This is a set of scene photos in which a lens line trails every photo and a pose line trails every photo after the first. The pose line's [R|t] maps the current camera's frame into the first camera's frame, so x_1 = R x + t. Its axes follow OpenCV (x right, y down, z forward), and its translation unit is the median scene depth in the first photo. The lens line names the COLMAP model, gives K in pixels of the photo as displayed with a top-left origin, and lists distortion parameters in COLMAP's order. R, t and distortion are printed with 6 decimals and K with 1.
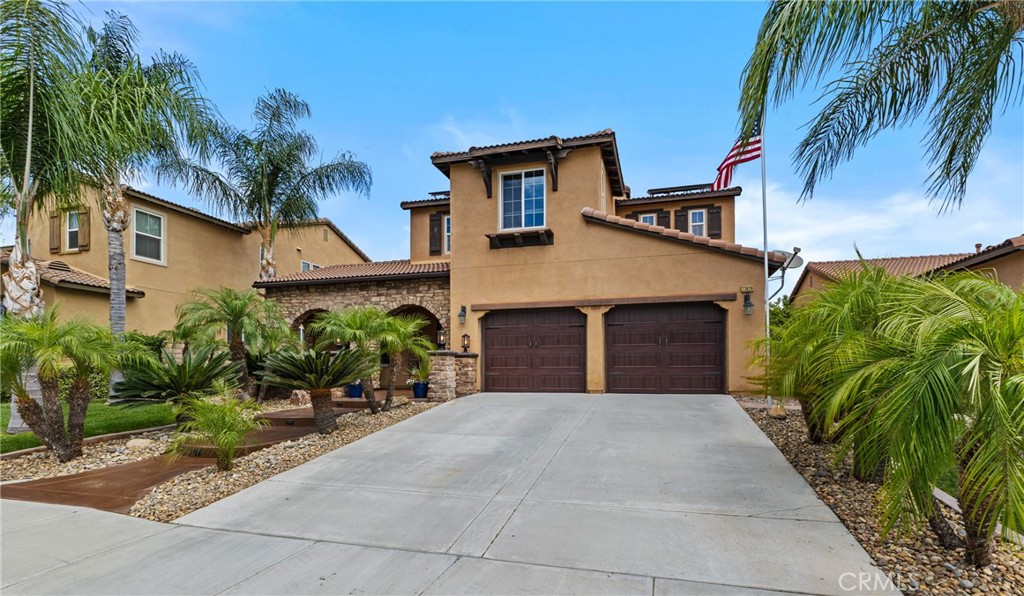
lens RADIAL K [[492.9, 0, 522.7], [0, 492.9, 368.1], [0, 0, 1]] dist [0.007994, -0.000290]
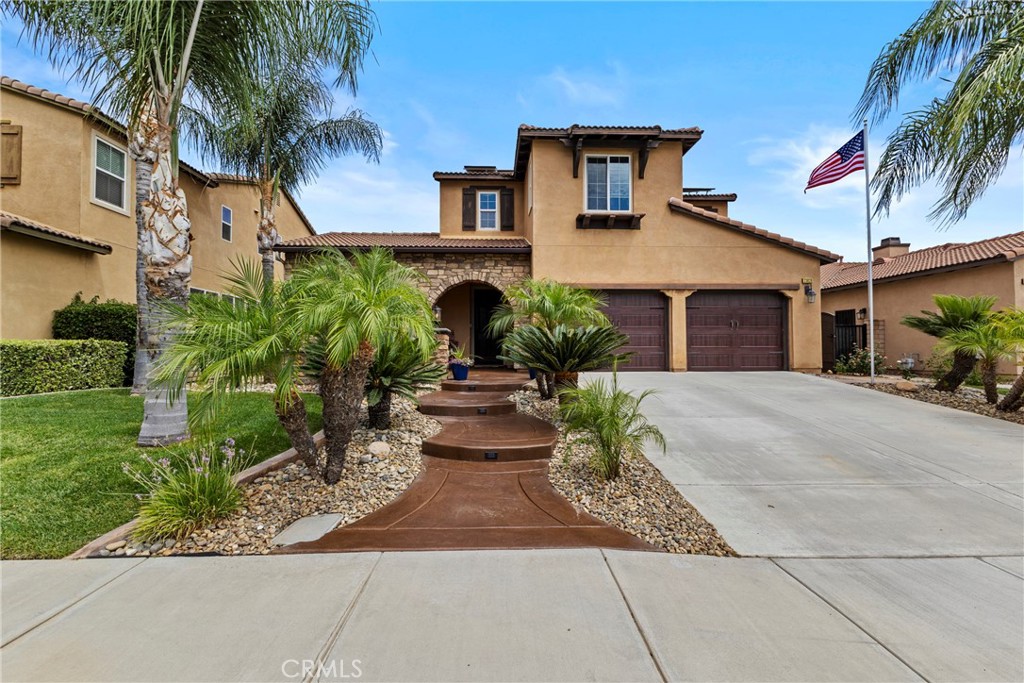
lens RADIAL K [[451.4, 0, 513.5], [0, 451.4, 340.1], [0, 0, 1]] dist [0.011852, -0.003000]
pose [[0.951381, 0.008199, 0.307906, -0.474643], [-0.003140, 0.999852, -0.016924, 0.000687], [-0.307999, 0.015134, 0.951266, 0.172816]]
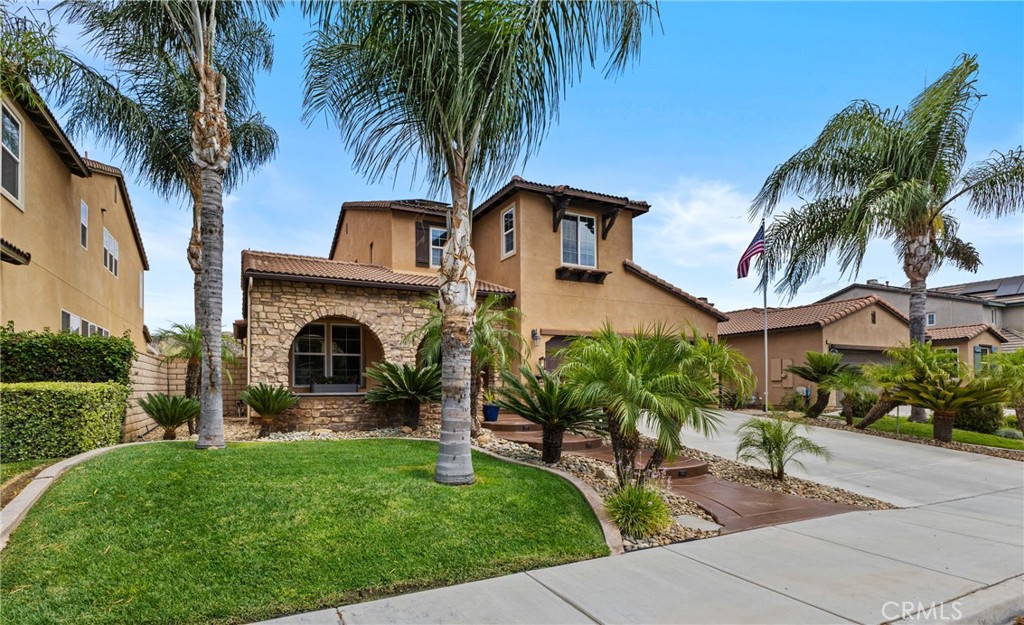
lens RADIAL K [[503.9, 0, 486.8], [0, 503.9, 384.5], [0, 0, 1]] dist [0.003711, 0.000614]
pose [[0.751067, 0.004239, 0.660213, -0.922972], [0.000237, 0.999978, -0.006690, -0.002629], [-0.660226, 0.005181, 0.751049, 0.273394]]
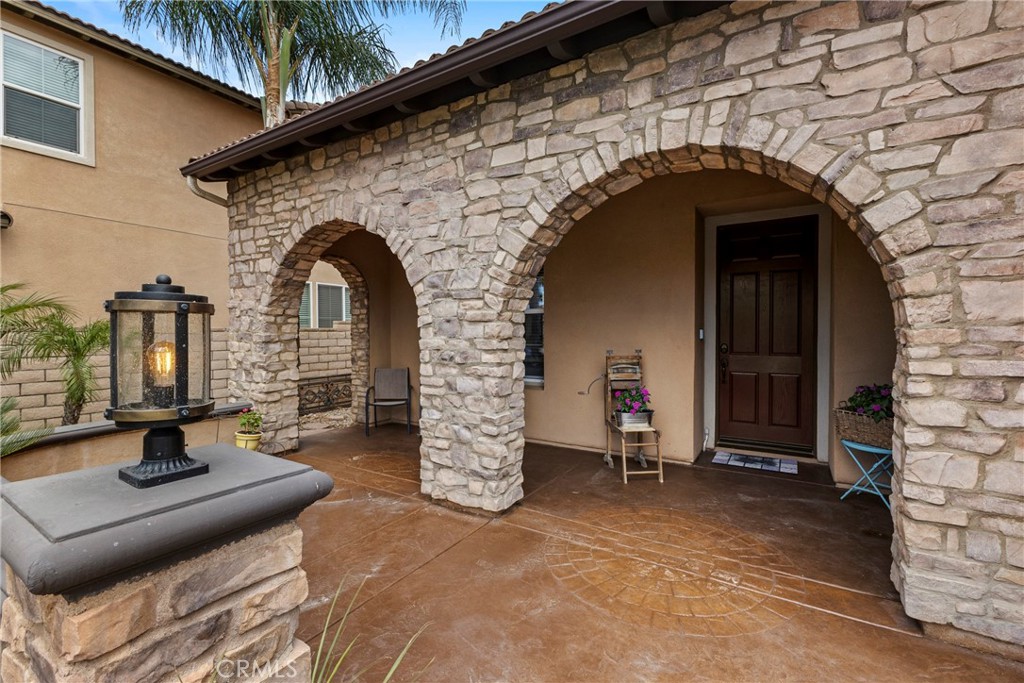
lens RADIAL K [[451.4, 0, 508.6], [0, 451.4, 334.0], [0, 0, 1]] dist [0.011852, -0.003000]
pose [[0.958799, 0.001764, -0.284078, -0.268168], [0.004230, 0.999781, 0.020485, -0.063873], [0.284052, -0.020842, 0.958582, 0.897868]]
